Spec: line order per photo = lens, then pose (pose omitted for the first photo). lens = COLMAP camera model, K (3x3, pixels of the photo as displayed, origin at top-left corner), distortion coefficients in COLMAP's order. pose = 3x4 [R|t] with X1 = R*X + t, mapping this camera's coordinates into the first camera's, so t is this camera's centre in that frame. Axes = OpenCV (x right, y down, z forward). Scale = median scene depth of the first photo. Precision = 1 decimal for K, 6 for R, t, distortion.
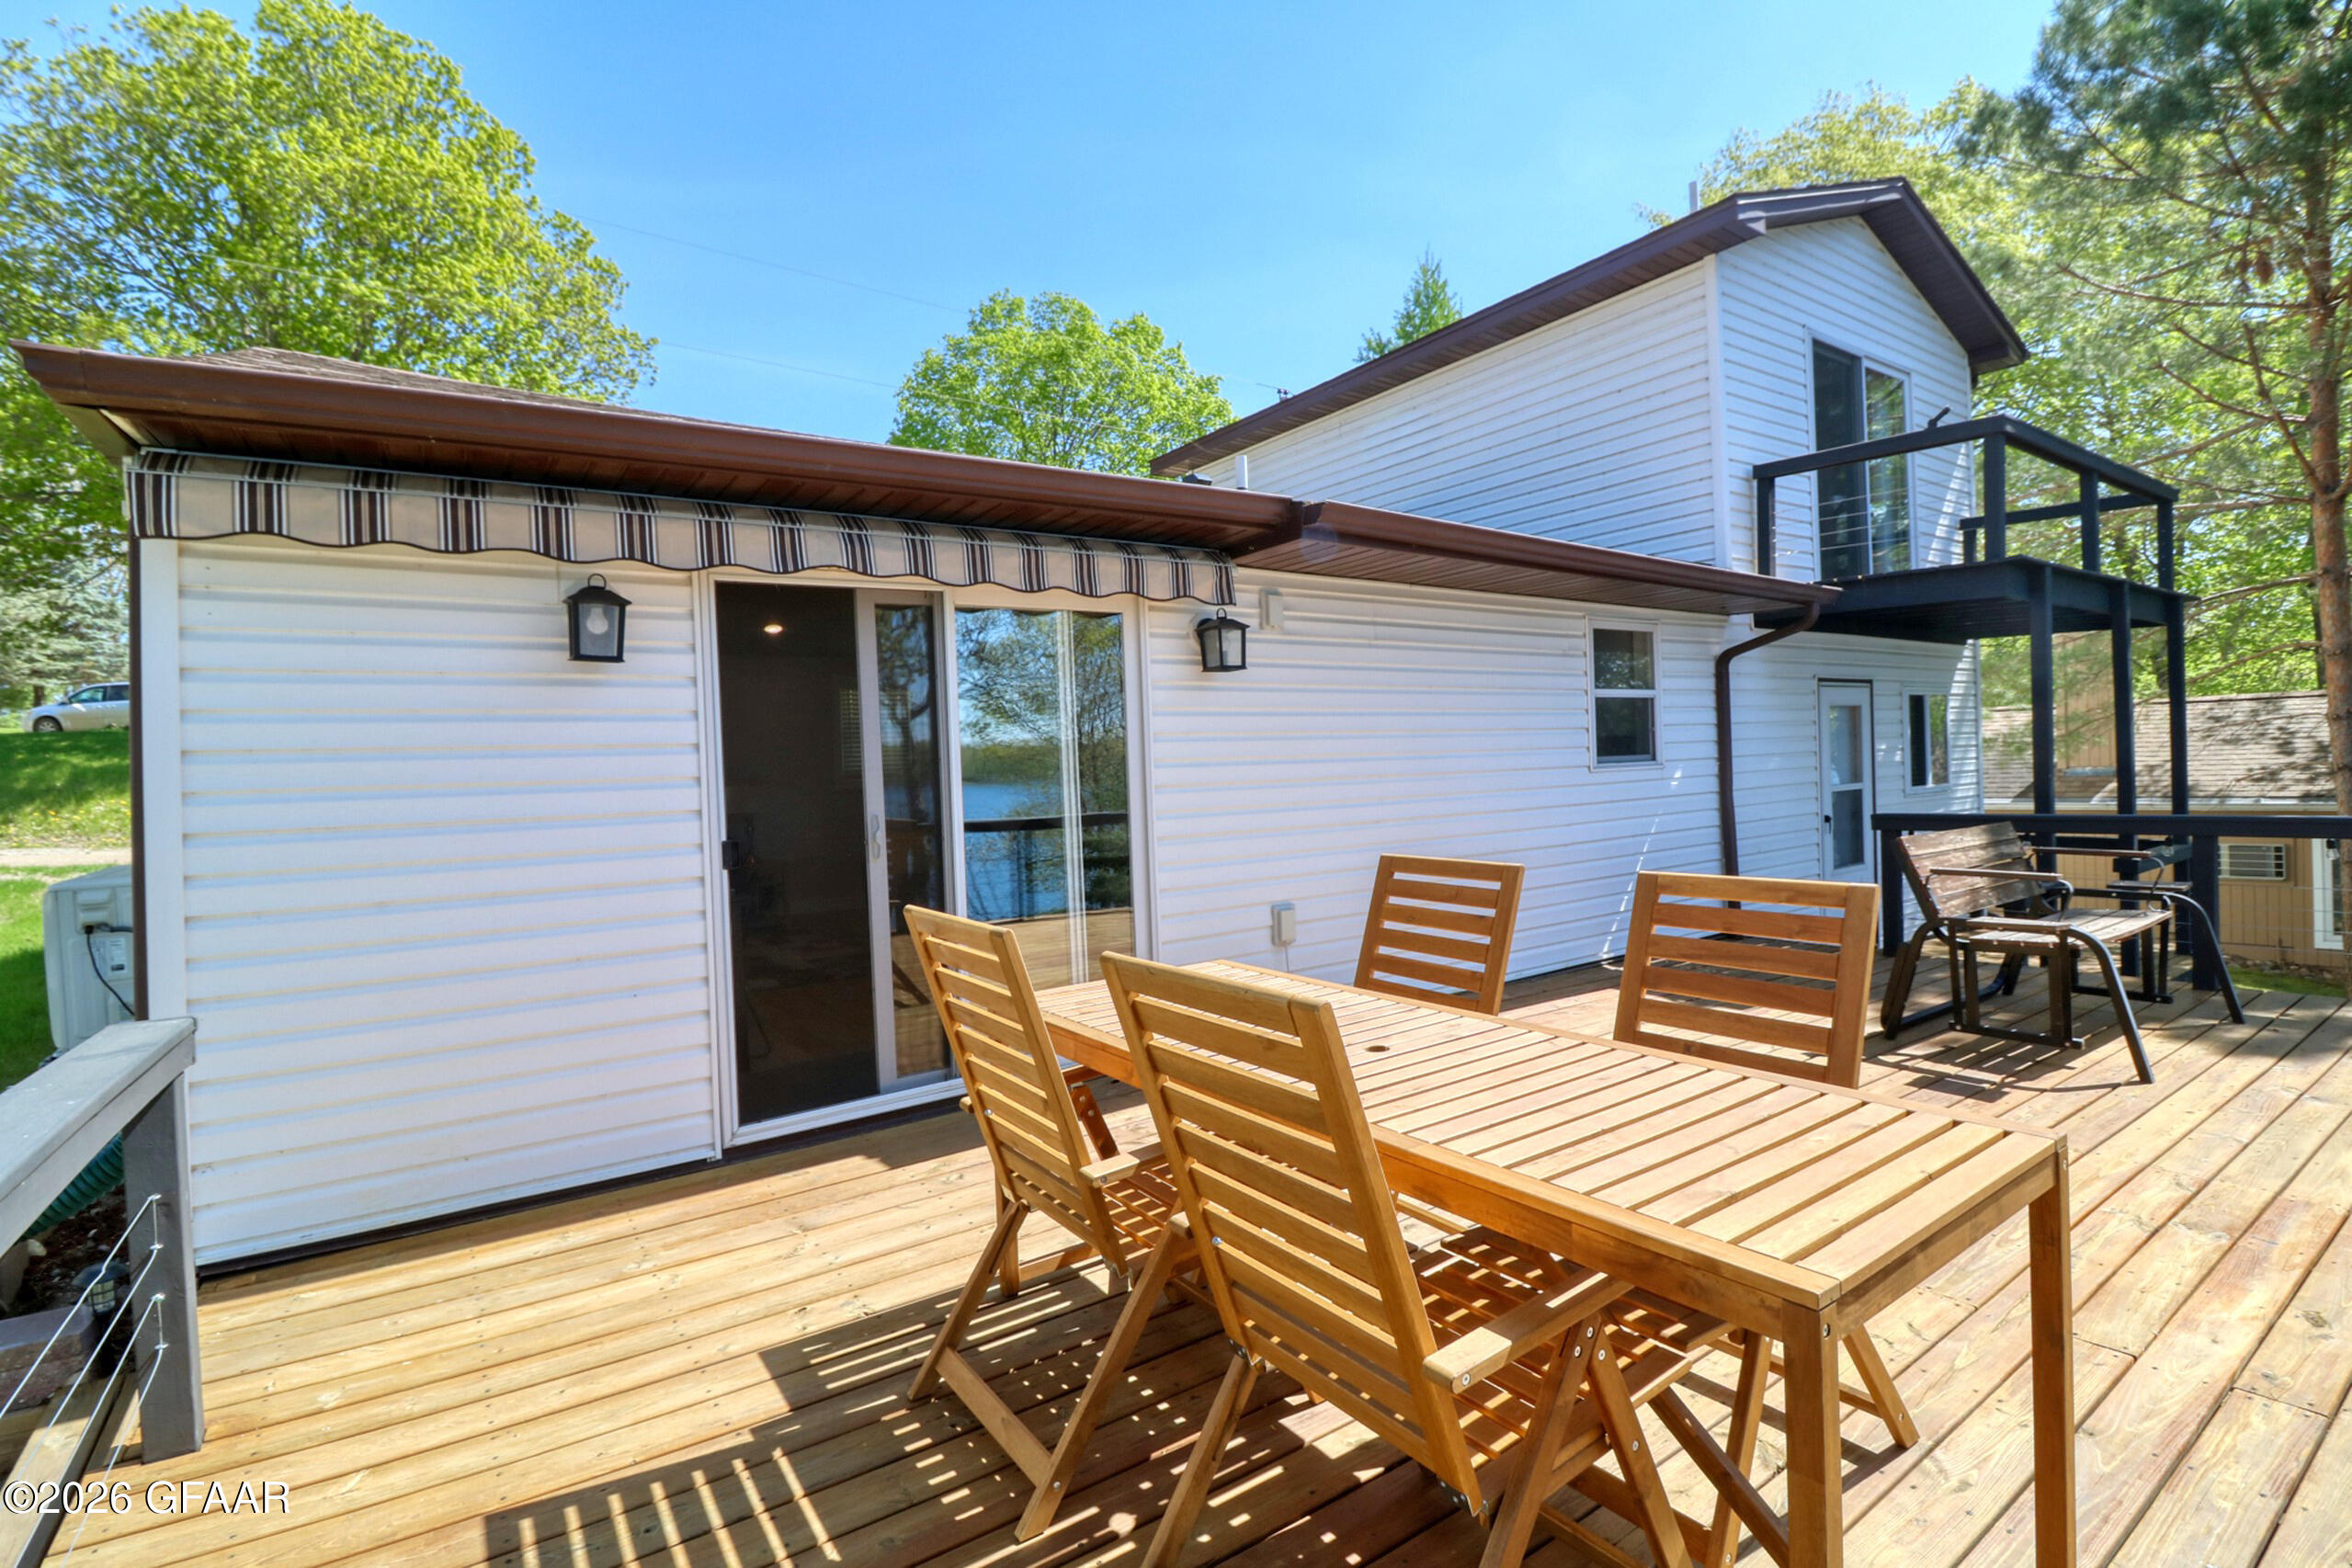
lens RADIAL K [[1067.4, 0, 1167.9], [0, 1067.4, 783.5], [0, 0, 1]] dist [-0.009867, -0.004565]
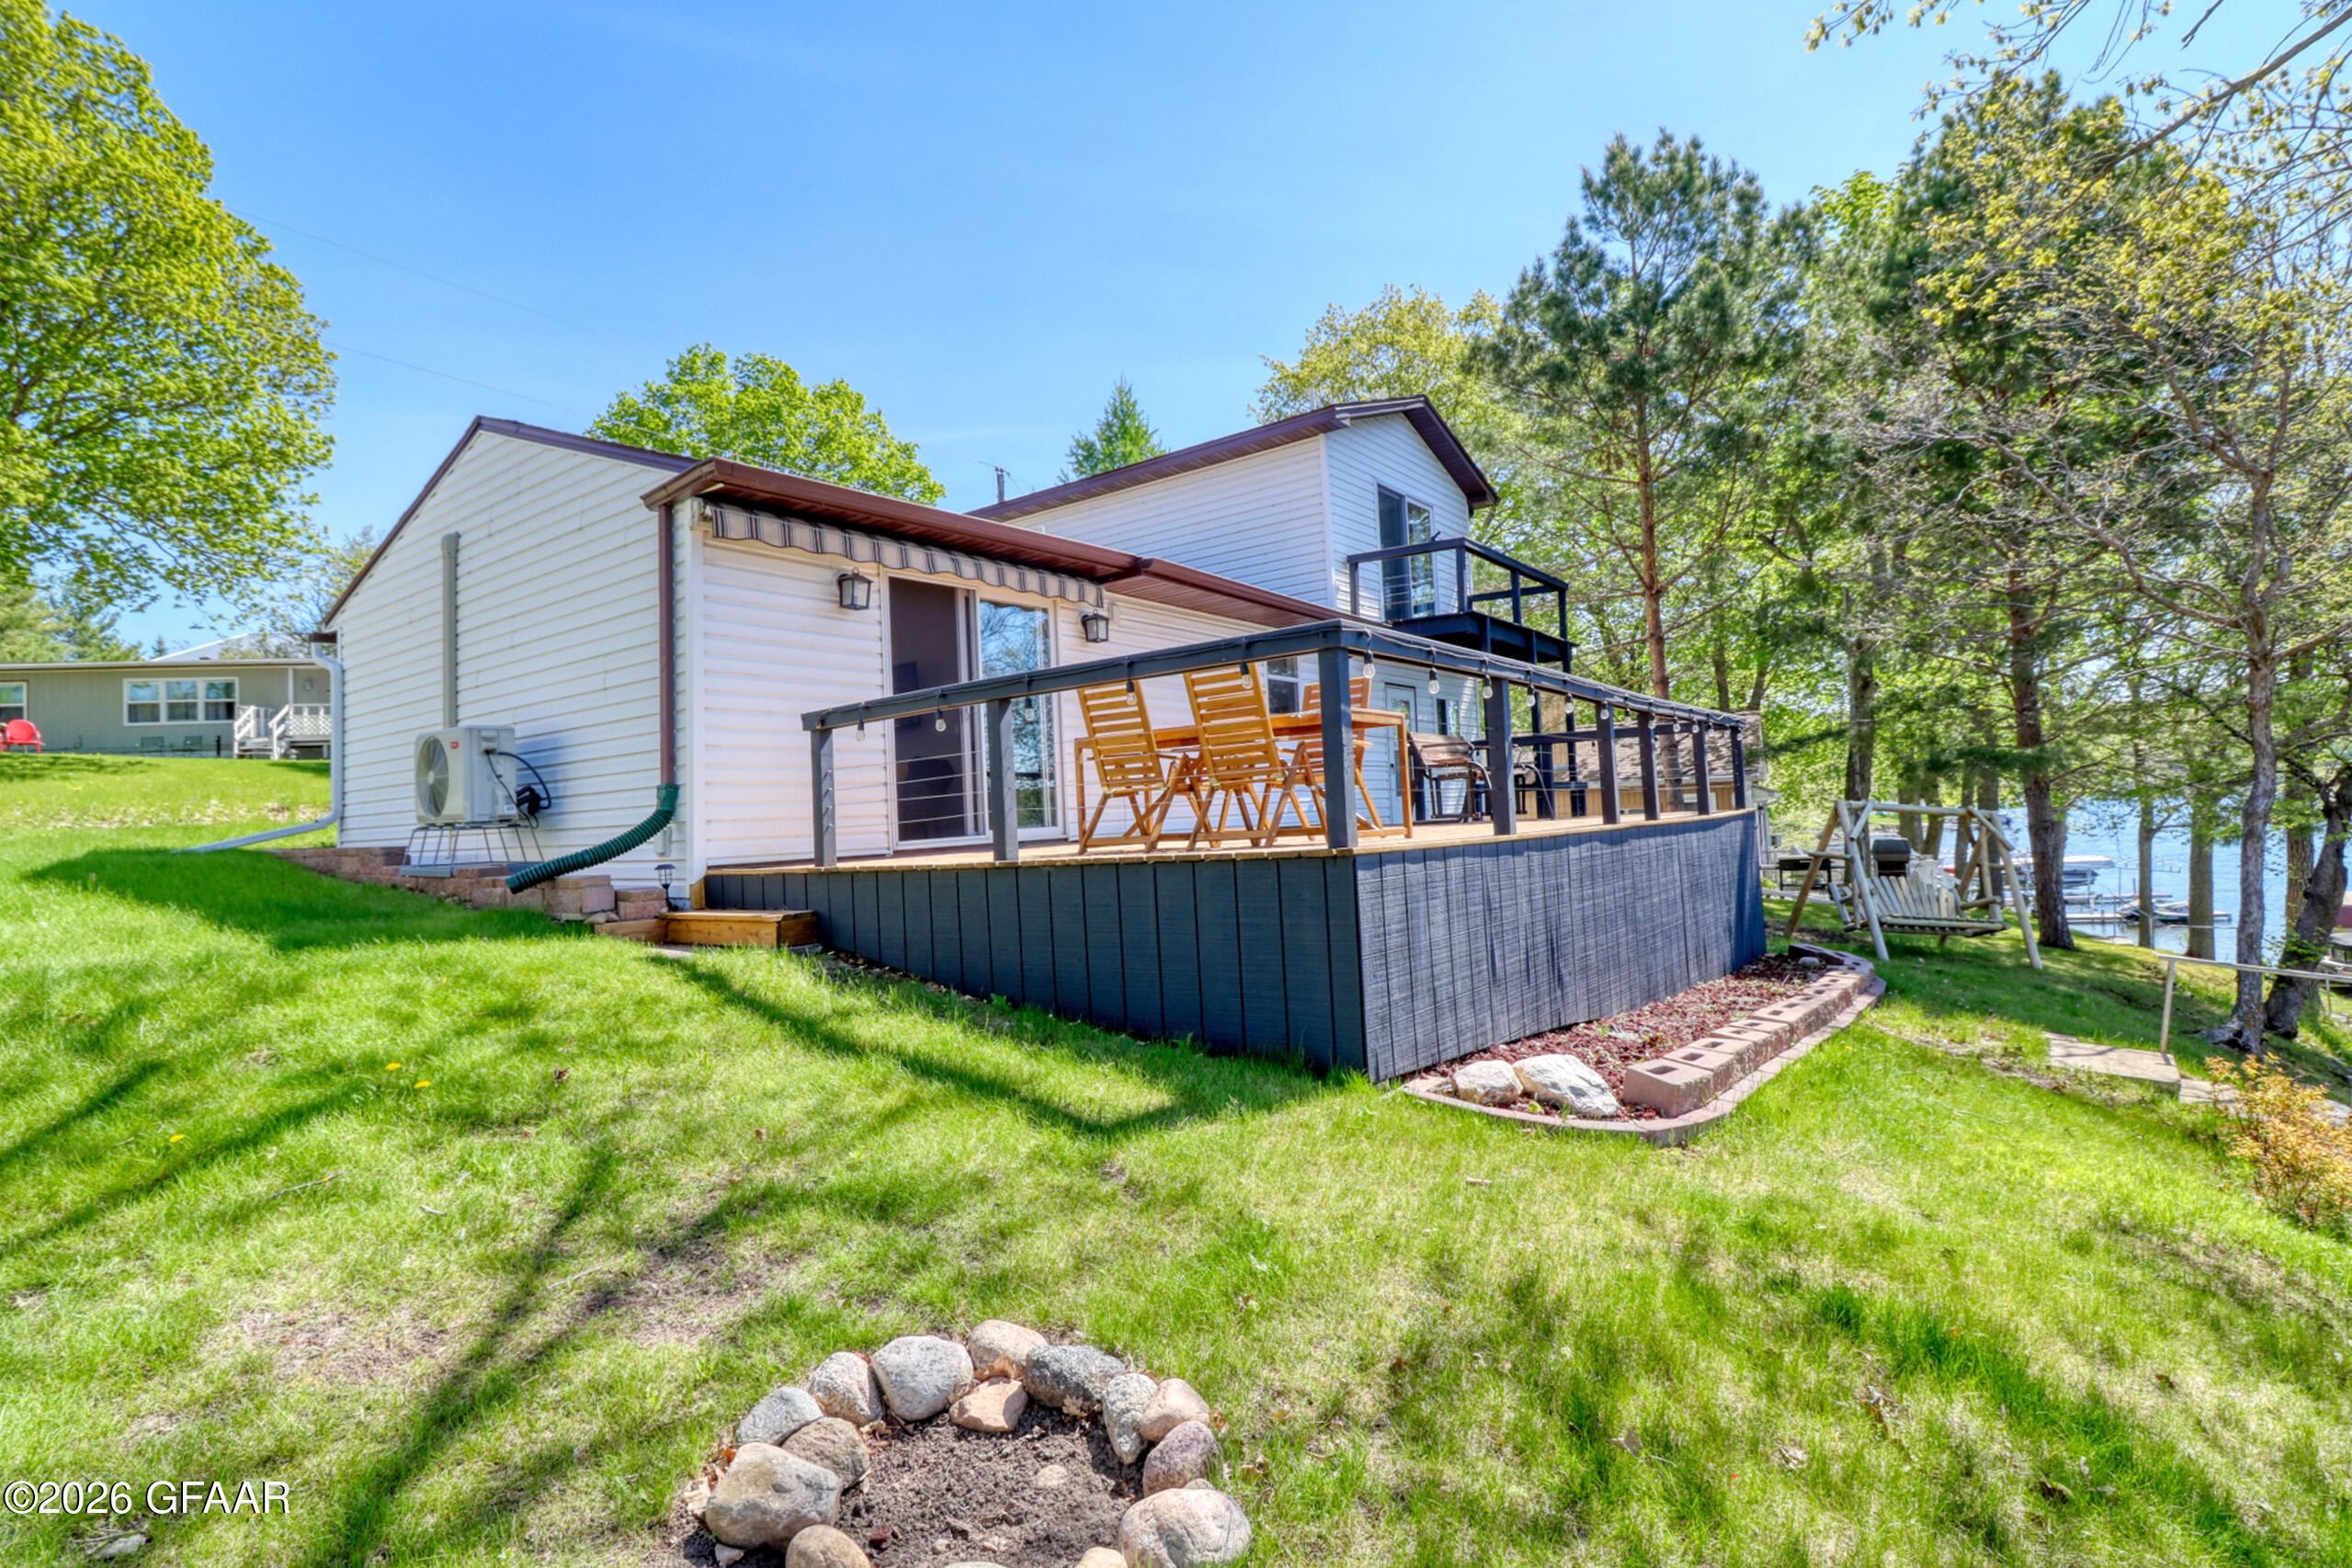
lens RADIAL K [[1067.4, 0, 1160.1], [0, 1067.4, 769.7], [0, 0, 1]] dist [-0.009867, -0.004565]
pose [[0.951646, 0.005064, 0.307156, -0.229605], [0.016065, 0.997676, -0.066221, 0.135609], [-0.306777, 0.067953, 0.949353, -0.452212]]
